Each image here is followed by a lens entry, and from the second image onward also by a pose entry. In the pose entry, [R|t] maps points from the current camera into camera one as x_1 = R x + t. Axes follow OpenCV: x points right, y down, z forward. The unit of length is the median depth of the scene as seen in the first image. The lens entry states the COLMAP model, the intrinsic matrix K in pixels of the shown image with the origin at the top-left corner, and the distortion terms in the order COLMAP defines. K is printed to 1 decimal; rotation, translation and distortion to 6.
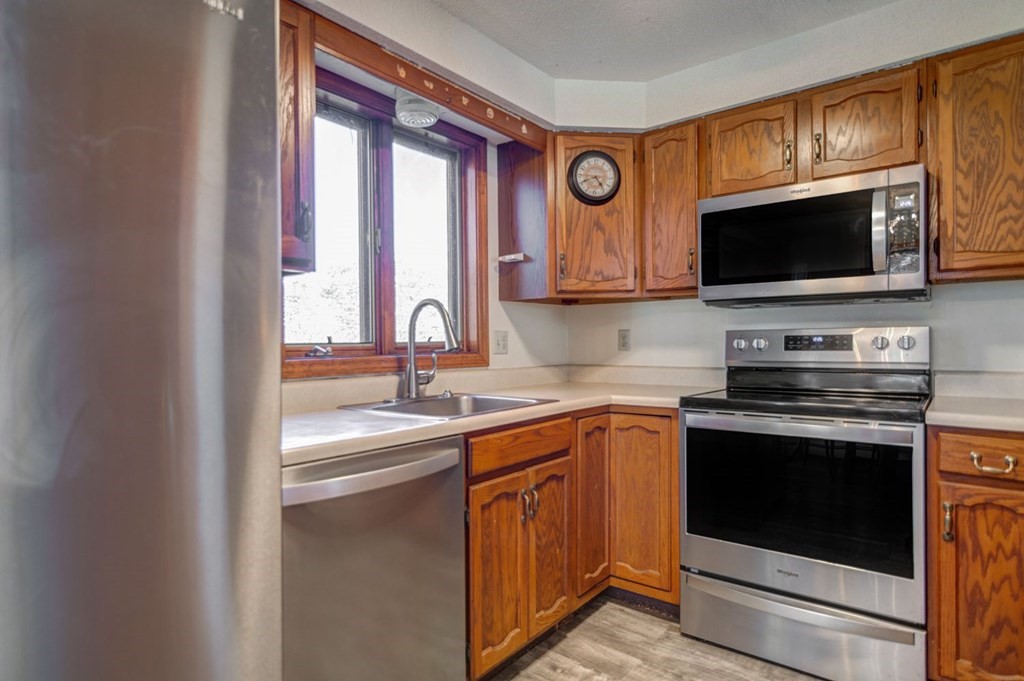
lens RADIAL K [[563.9, 0, 510.3], [0, 563.9, 336.8], [0, 0, 1]] dist [0.001383, 0.001541]
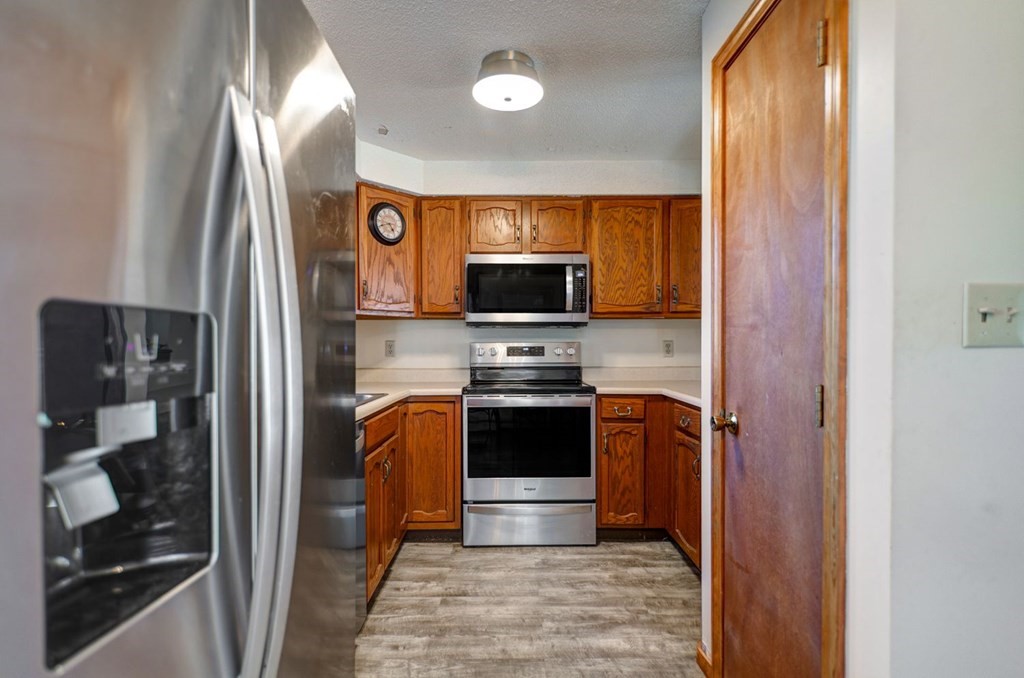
lens RADIAL K [[495.7, 0, 513.9], [0, 495.7, 348.5], [0, 0, 1]] dist [0.001926, -0.000005]
pose [[0.773315, 0.007913, 0.633973, -0.410440], [-0.010095, 0.999949, -0.000168, 0.003582], [-0.633942, -0.006270, 0.773355, -0.085802]]
